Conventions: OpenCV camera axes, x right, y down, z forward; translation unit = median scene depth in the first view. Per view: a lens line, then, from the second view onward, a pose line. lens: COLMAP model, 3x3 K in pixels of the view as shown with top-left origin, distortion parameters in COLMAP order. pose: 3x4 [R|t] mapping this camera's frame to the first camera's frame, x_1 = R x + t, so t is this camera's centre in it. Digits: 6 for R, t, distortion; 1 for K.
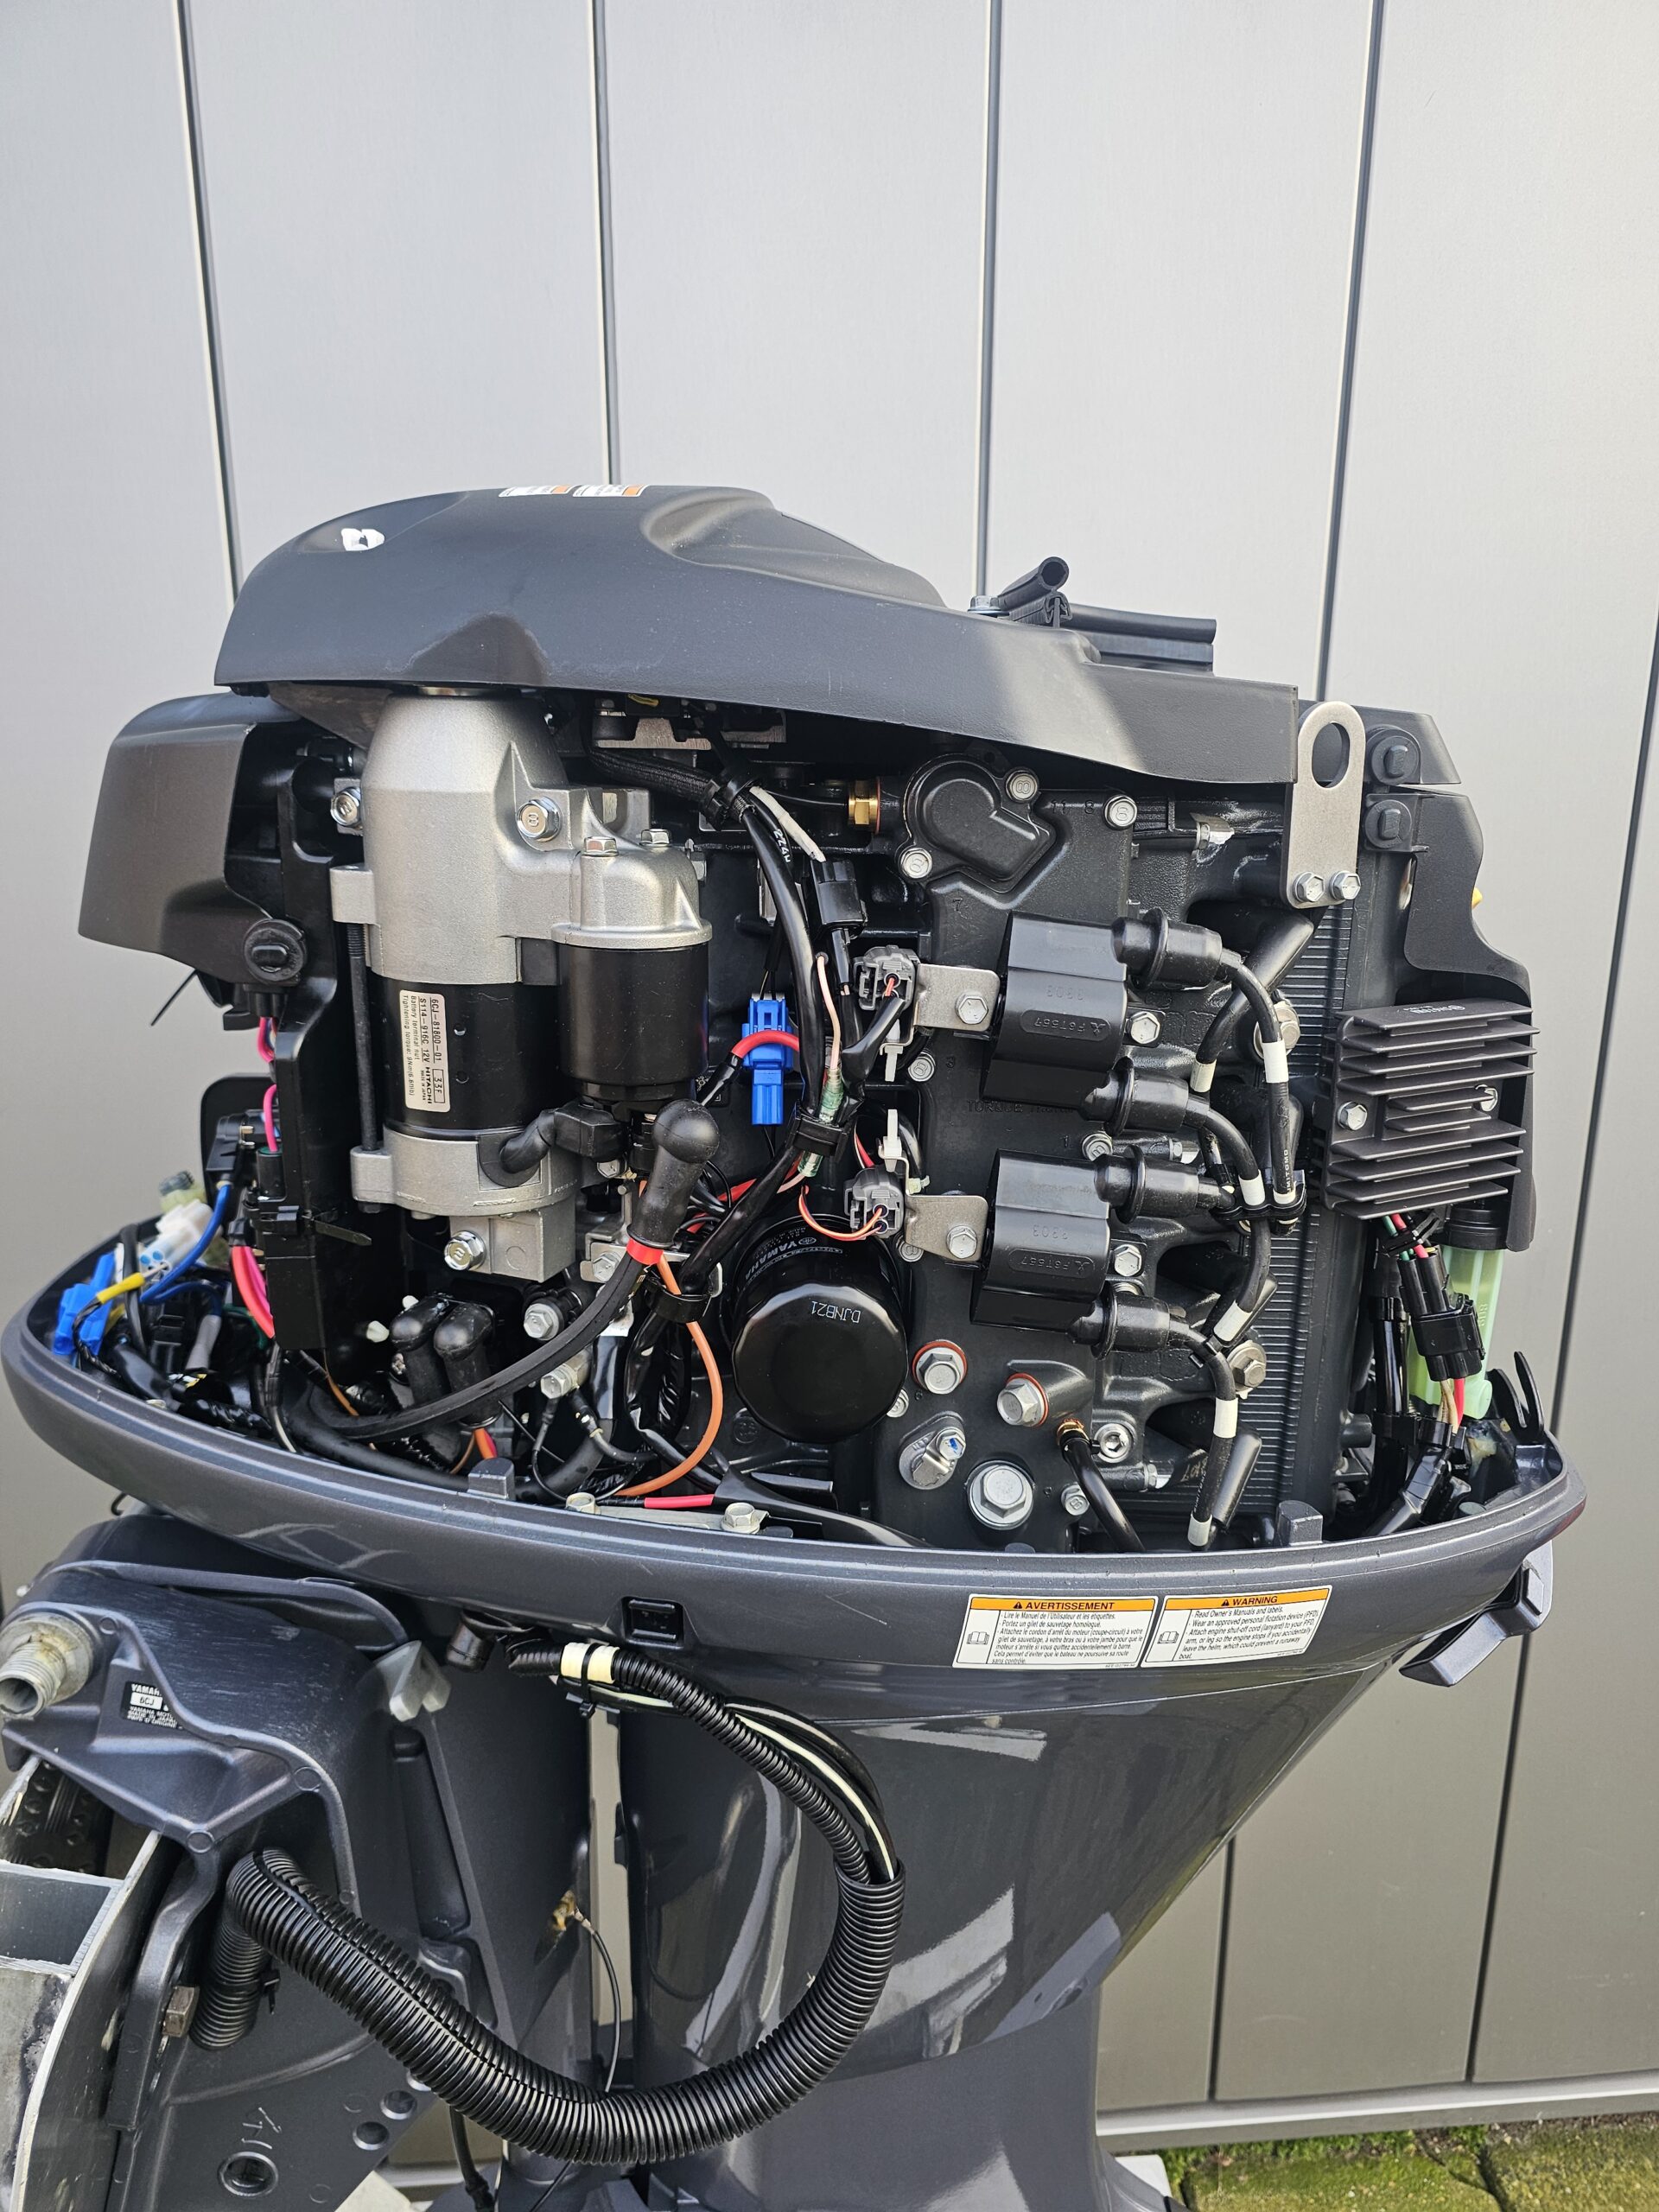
lens RADIAL K [[1460.9, 0, 829.5], [0, 1460.9, 1106.0], [0, 0, 1]] dist [0.006418, -0.001913]
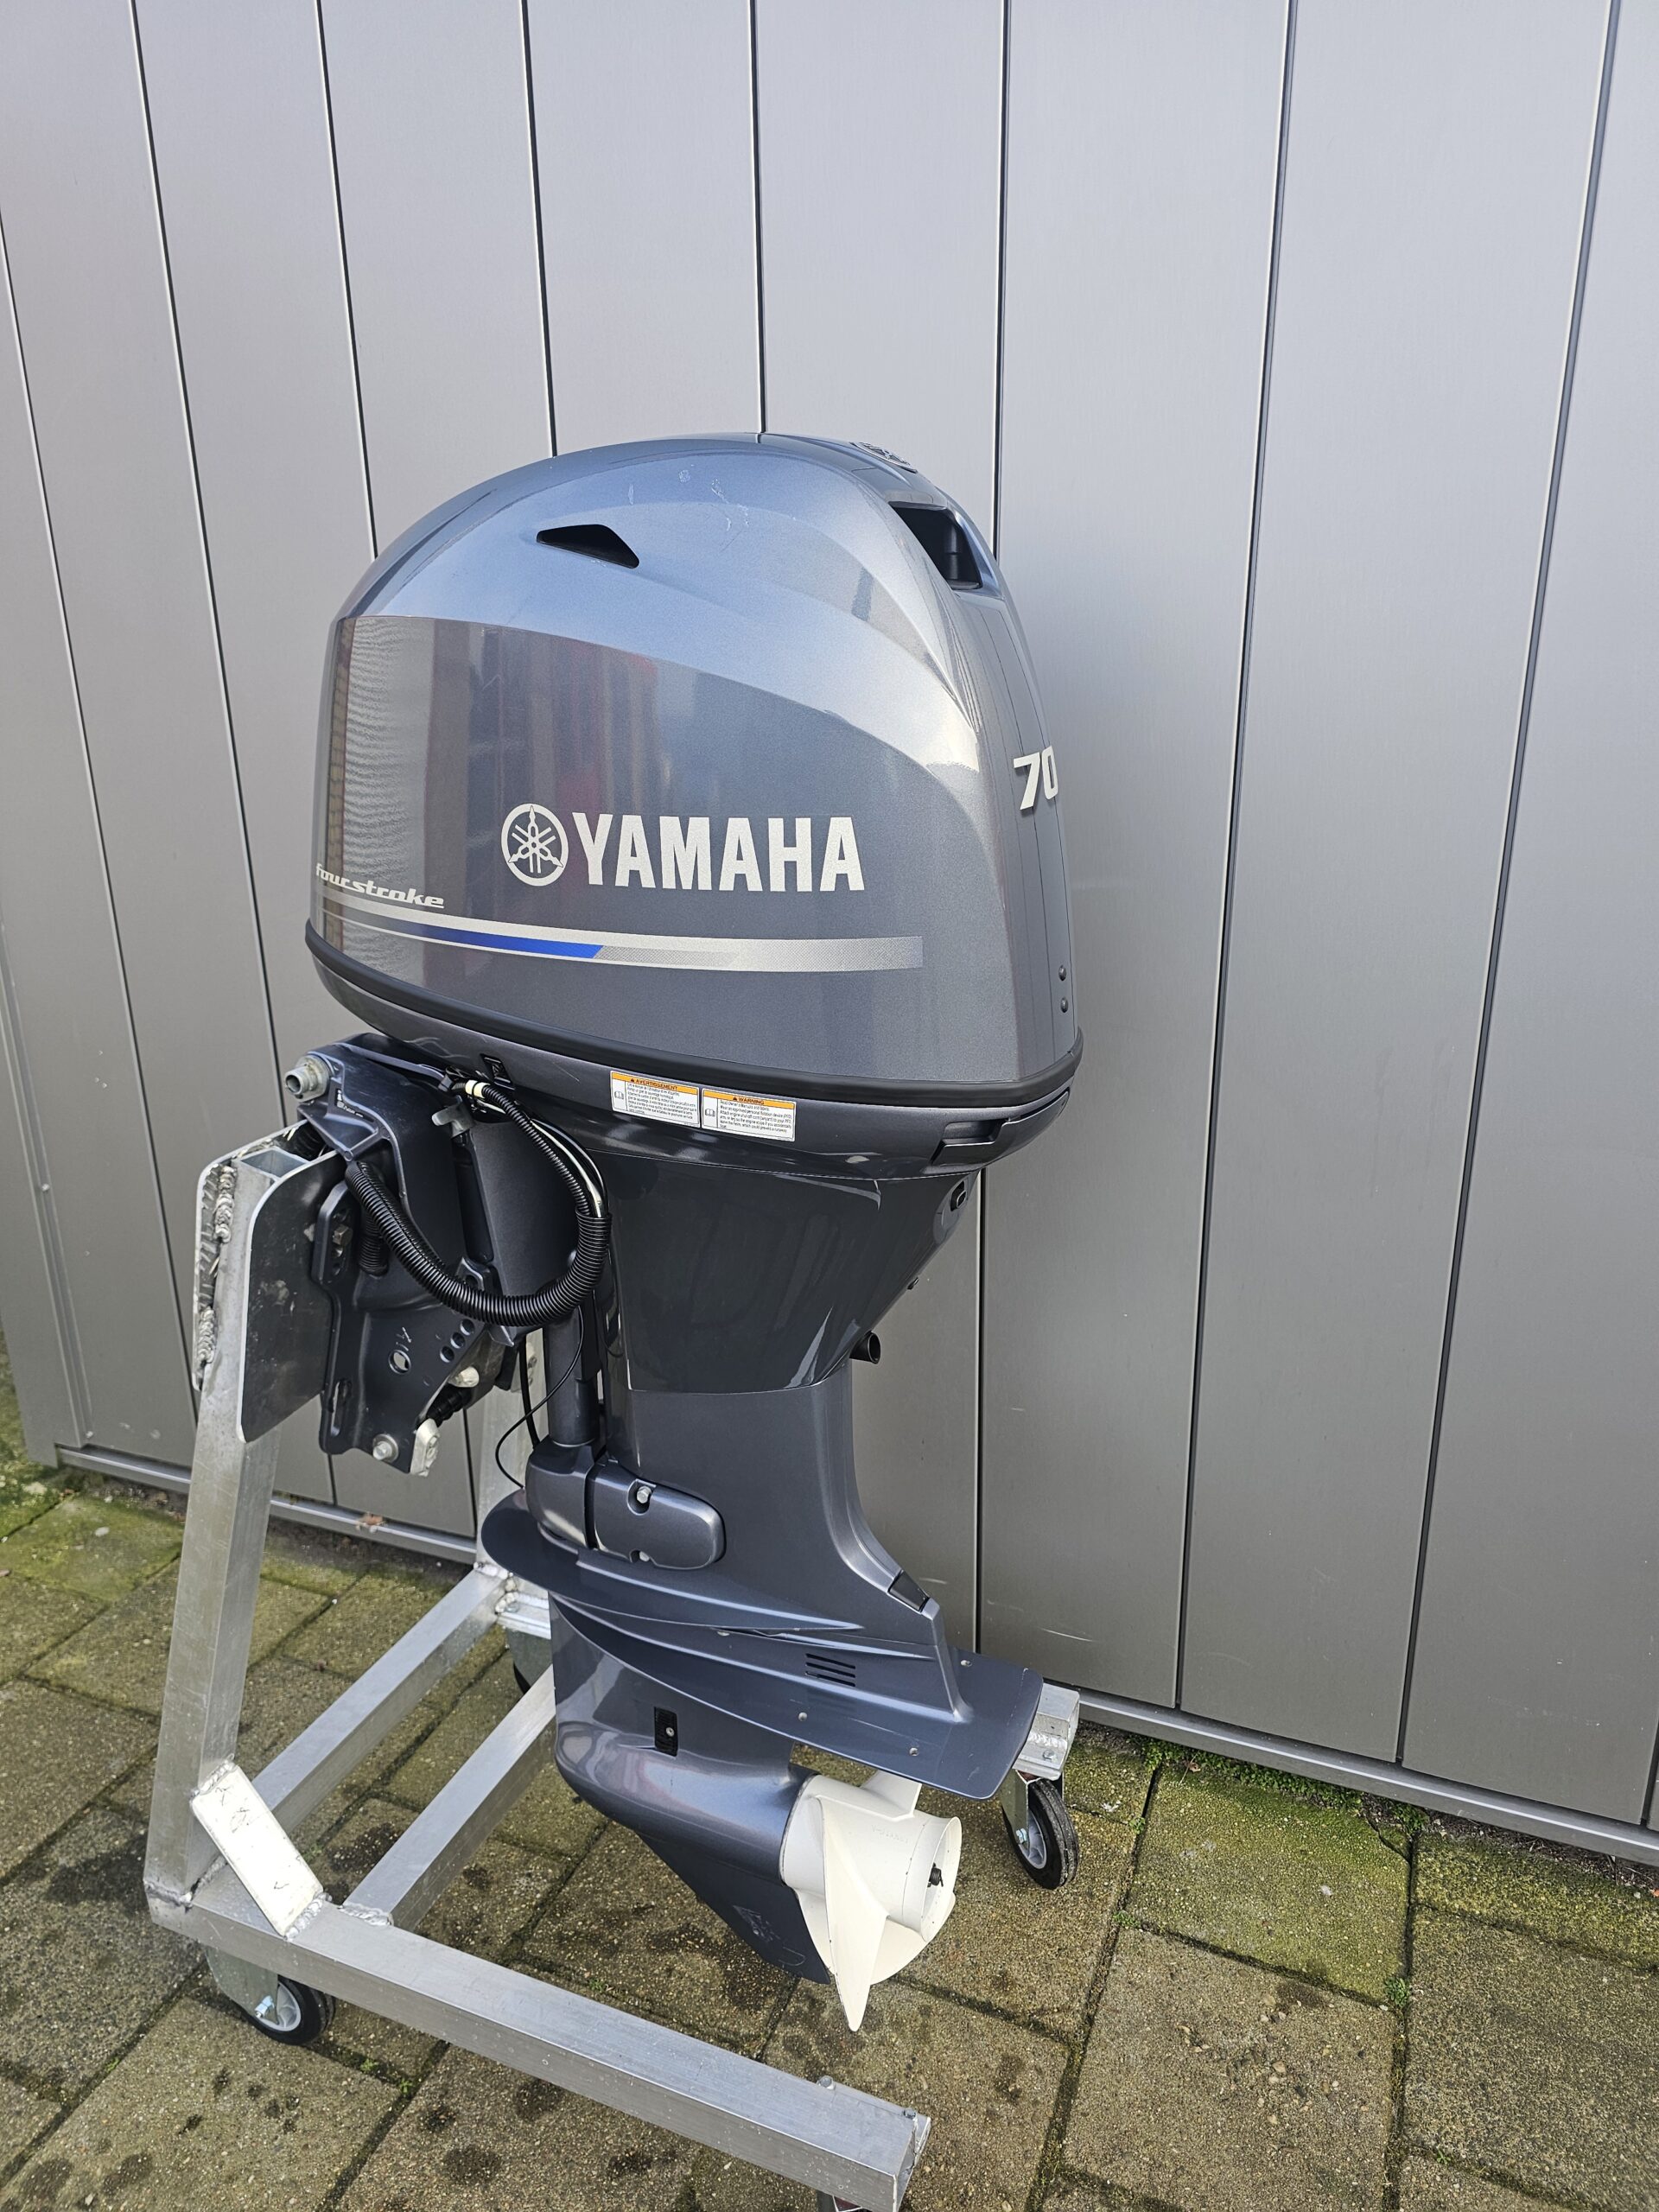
lens RADIAL K [[1460.9, 0, 829.5], [0, 1460.9, 1106.0], [0, 0, 1]] dist [0.006418, -0.001913]
pose [[0.896403, 0.126581, -0.424781, 1.152872], [-0.096485, 0.991099, 0.091729, 0.146506], [0.432611, -0.041241, 0.900637, -0.684034]]
